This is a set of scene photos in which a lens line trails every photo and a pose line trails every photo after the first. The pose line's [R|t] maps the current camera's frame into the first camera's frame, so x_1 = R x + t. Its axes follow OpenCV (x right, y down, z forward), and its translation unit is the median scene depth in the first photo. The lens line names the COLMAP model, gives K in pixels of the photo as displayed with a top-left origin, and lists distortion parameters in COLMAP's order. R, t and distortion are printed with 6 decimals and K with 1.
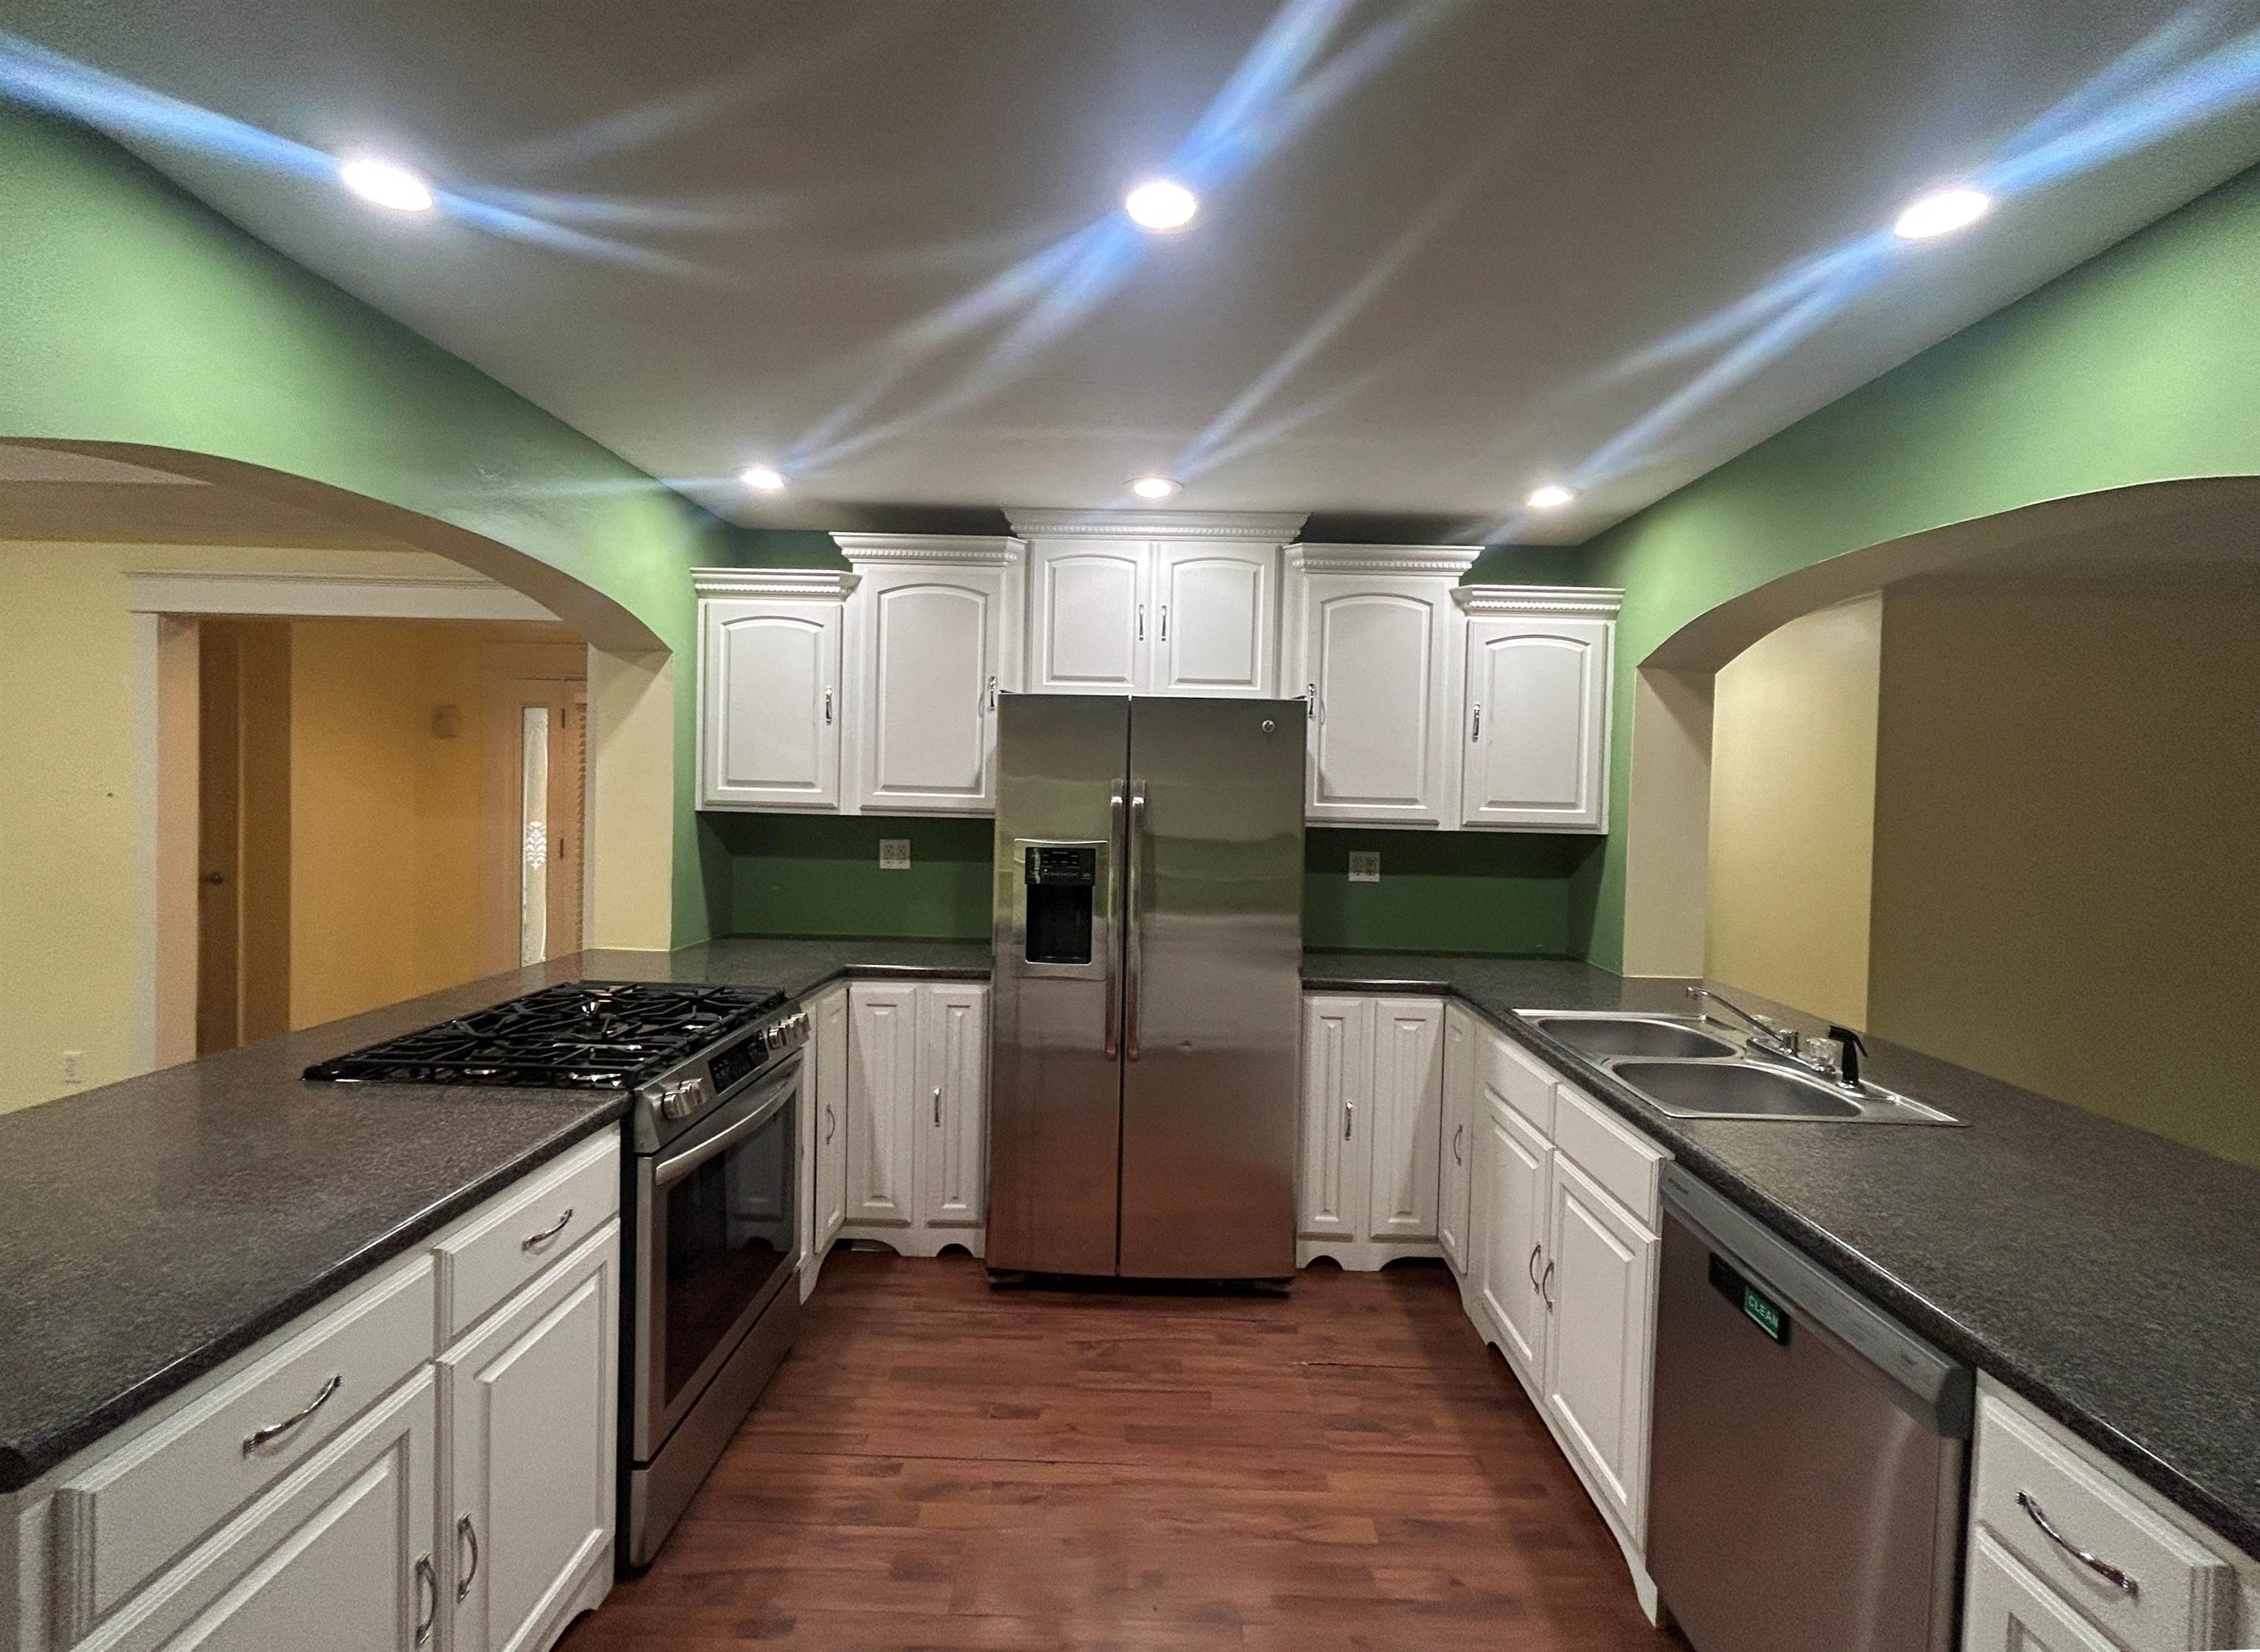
lens RADIAL K [[951.3, 0, 1136.4], [0, 951.3, 814.7], [0, 0, 1]] dist [-0.000337, 0.000252]
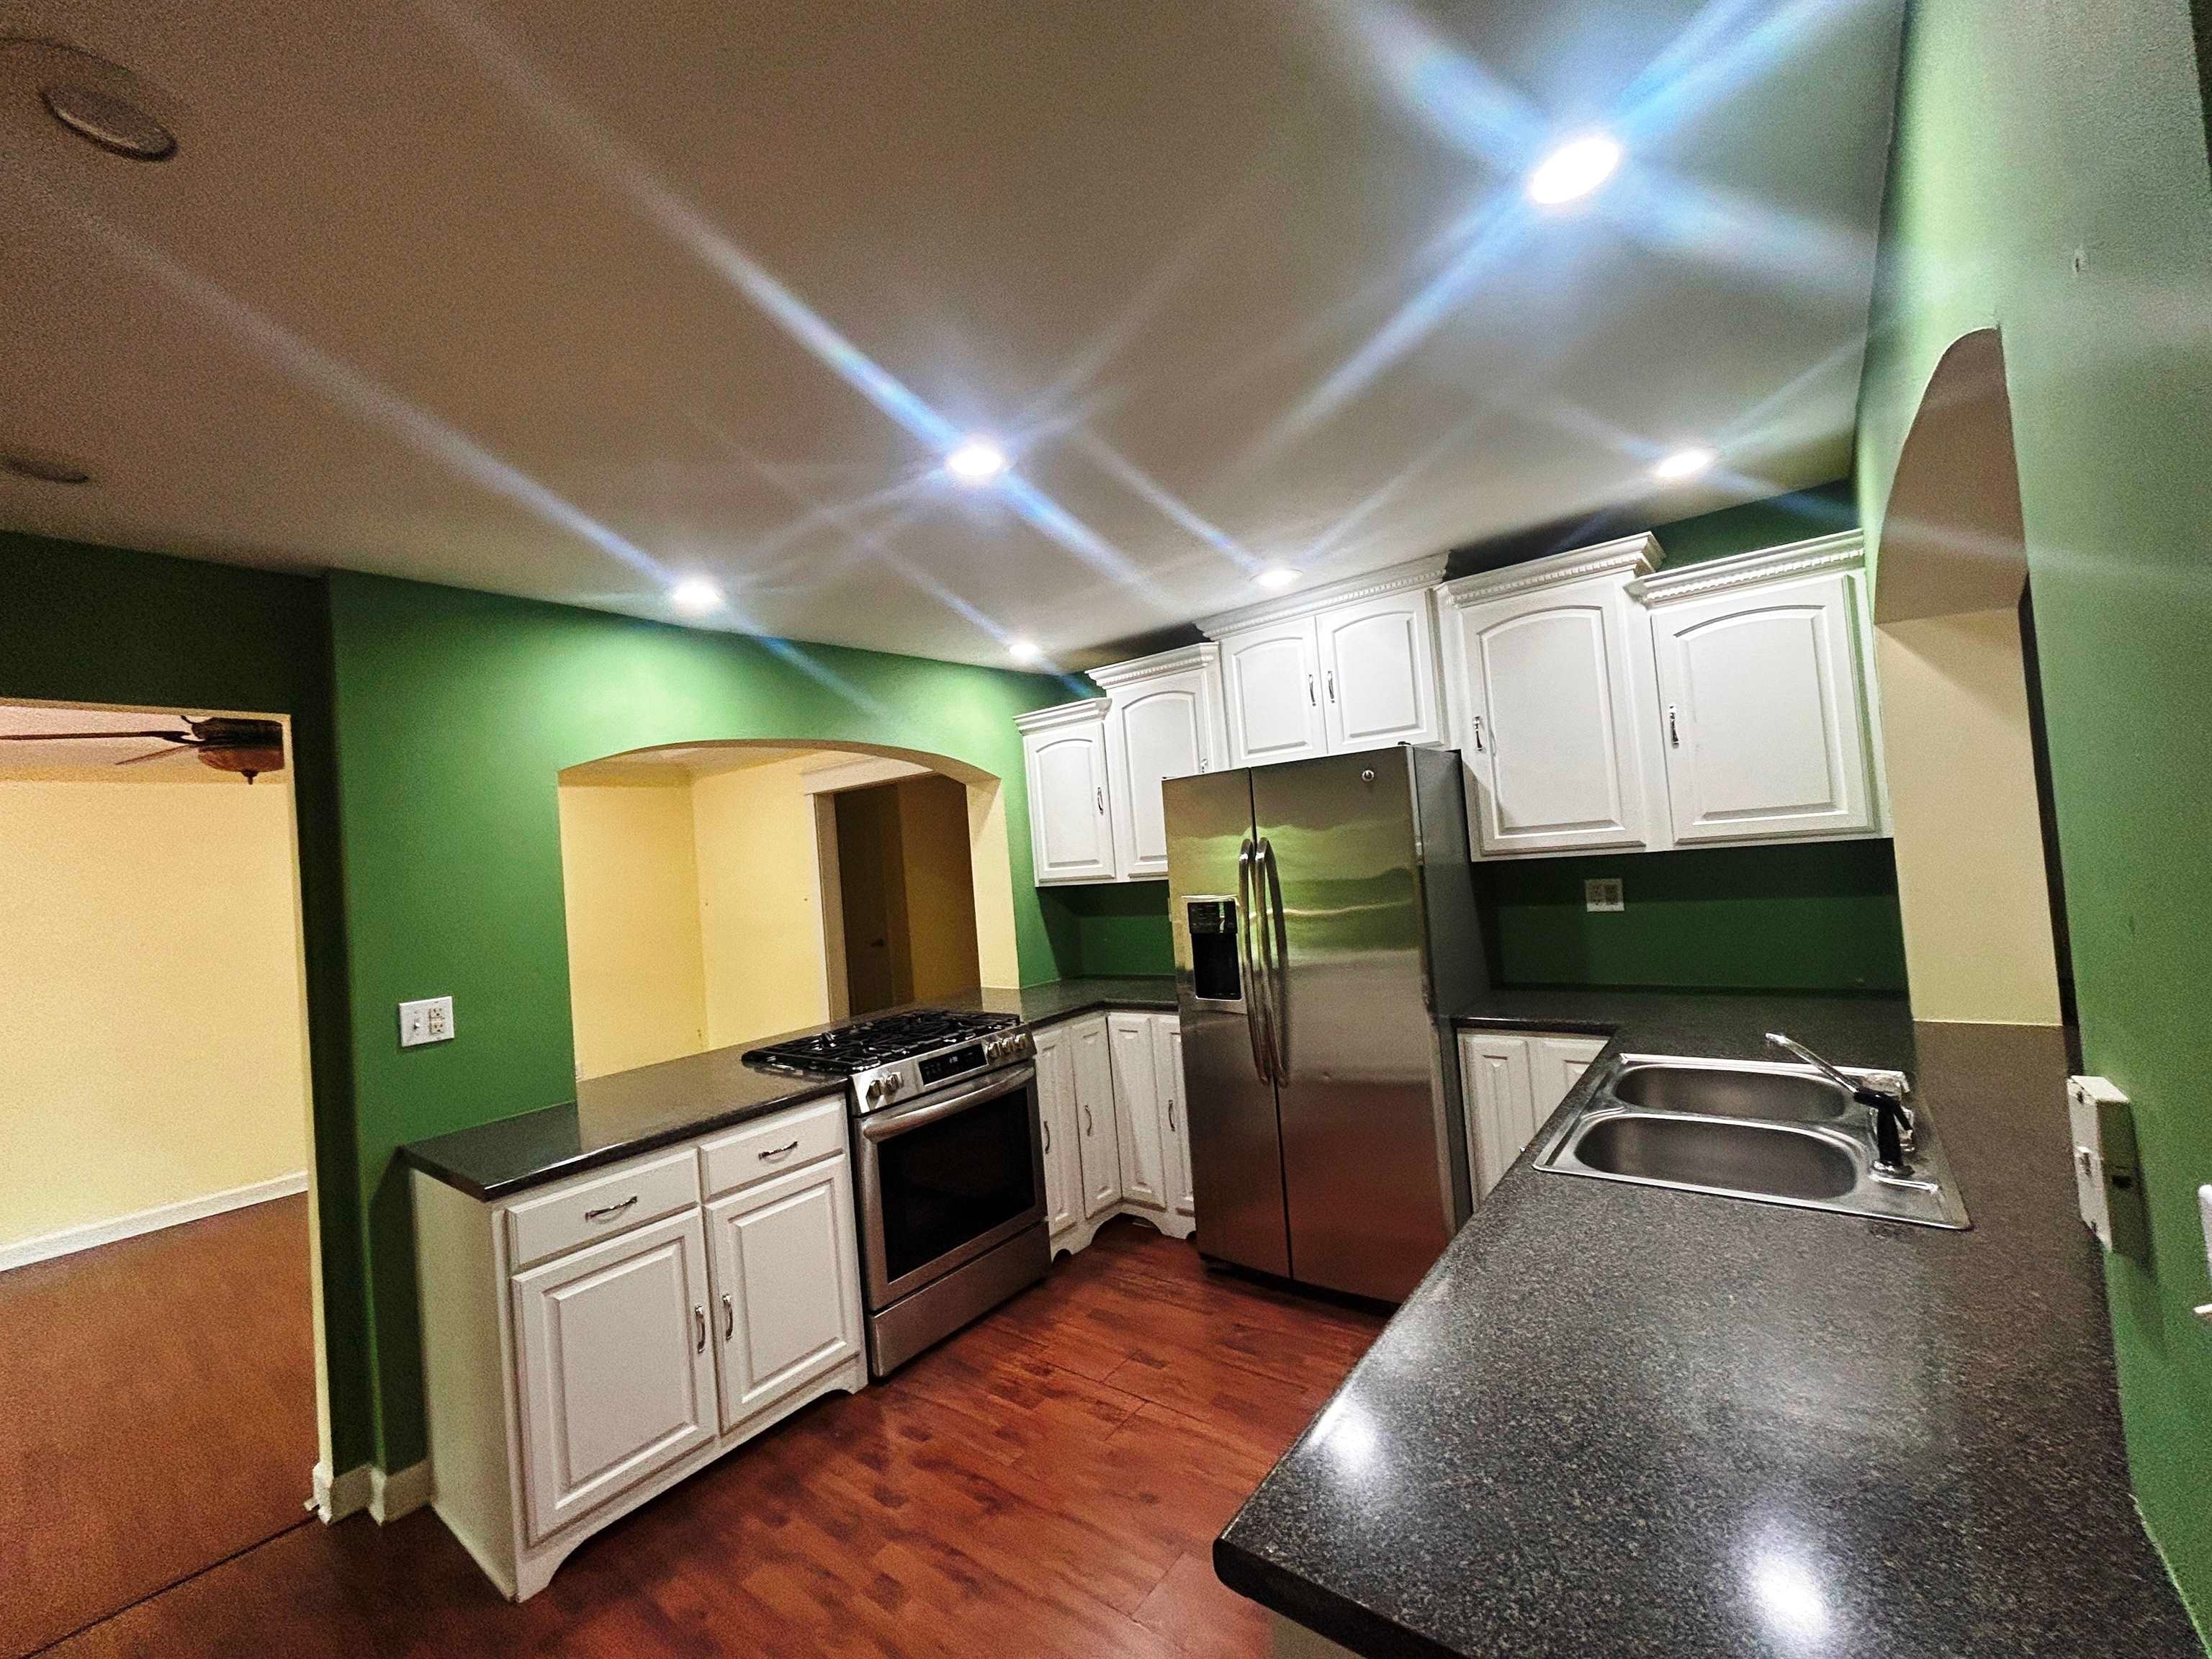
lens RADIAL K [[901.1, 0, 1111.6], [0, 901.1, 825.8], [0, 0, 1]] dist [-0.000350, -0.000085]
pose [[0.789013, -0.110540, -0.604351, 0.458581], [0.091333, 0.993855, -0.062542, -0.000872], [0.607550, -0.005850, 0.794260, 0.023094]]
